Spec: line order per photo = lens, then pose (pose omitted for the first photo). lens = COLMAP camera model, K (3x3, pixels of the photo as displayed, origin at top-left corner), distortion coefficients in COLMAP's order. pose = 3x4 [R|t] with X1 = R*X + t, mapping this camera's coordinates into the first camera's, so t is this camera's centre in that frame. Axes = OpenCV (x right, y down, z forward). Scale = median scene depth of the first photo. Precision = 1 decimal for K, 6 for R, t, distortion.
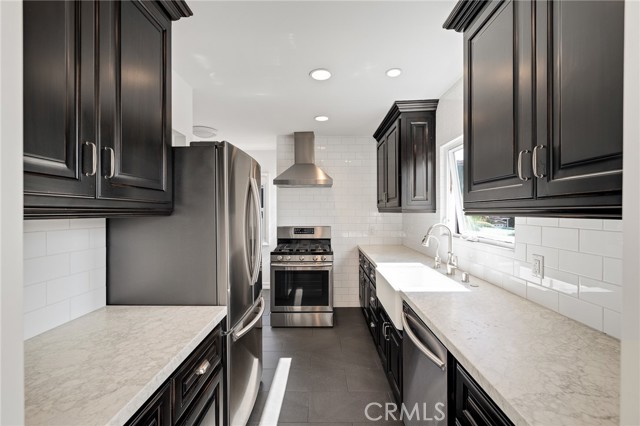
lens RADIAL K [[270.2, 0, 321.4], [0, 270.2, 212.0], [0, 0, 1]] dist [-0.002447, -0.000368]
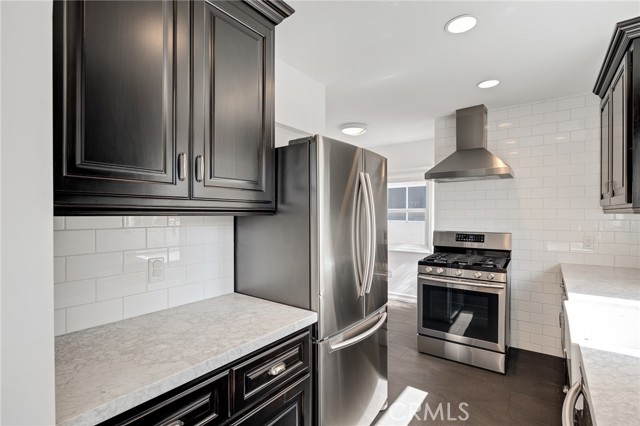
lens RADIAL K [[305.6, 0, 318.9], [0, 305.6, 215.7], [0, 0, 1]] dist [-0.011713, 0.003347]
pose [[0.806844, 0.004269, -0.590749, 0.118257], [-0.001257, 0.999984, 0.005509, 0.004256], [0.590763, -0.003703, 0.806837, 0.069063]]
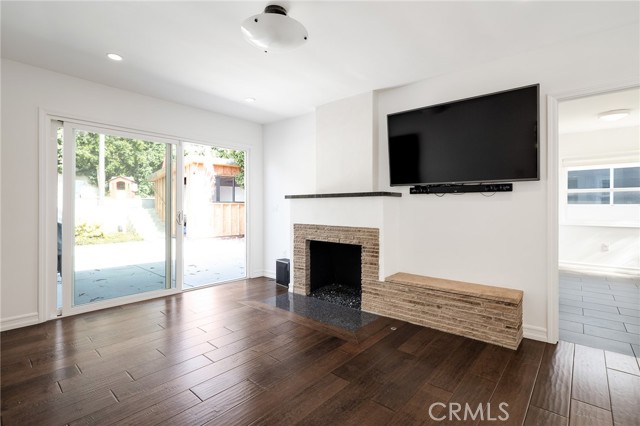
lens RADIAL K [[305.6, 0, 313.6], [0, 305.6, 207.9], [0, 0, 1]] dist [-0.011713, 0.003347]
pose [[0.752452, 0.005125, -0.658627, -0.613211], [-0.003048, 0.999986, 0.004298, 0.084671], [0.658640, -0.001226, 0.752457, -0.799062]]
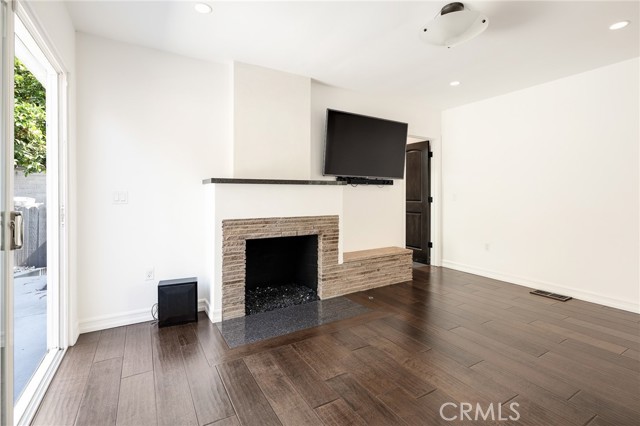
lens RADIAL K [[305.6, 0, 324.4], [0, 305.6, 195.9], [0, 0, 1]] dist [-0.011713, 0.003347]
pose [[0.849679, -0.001244, 0.527300, -1.712921], [-0.000900, 0.999992, 0.003810, 0.084101], [-0.527300, -0.003712, 0.849671, -0.786711]]
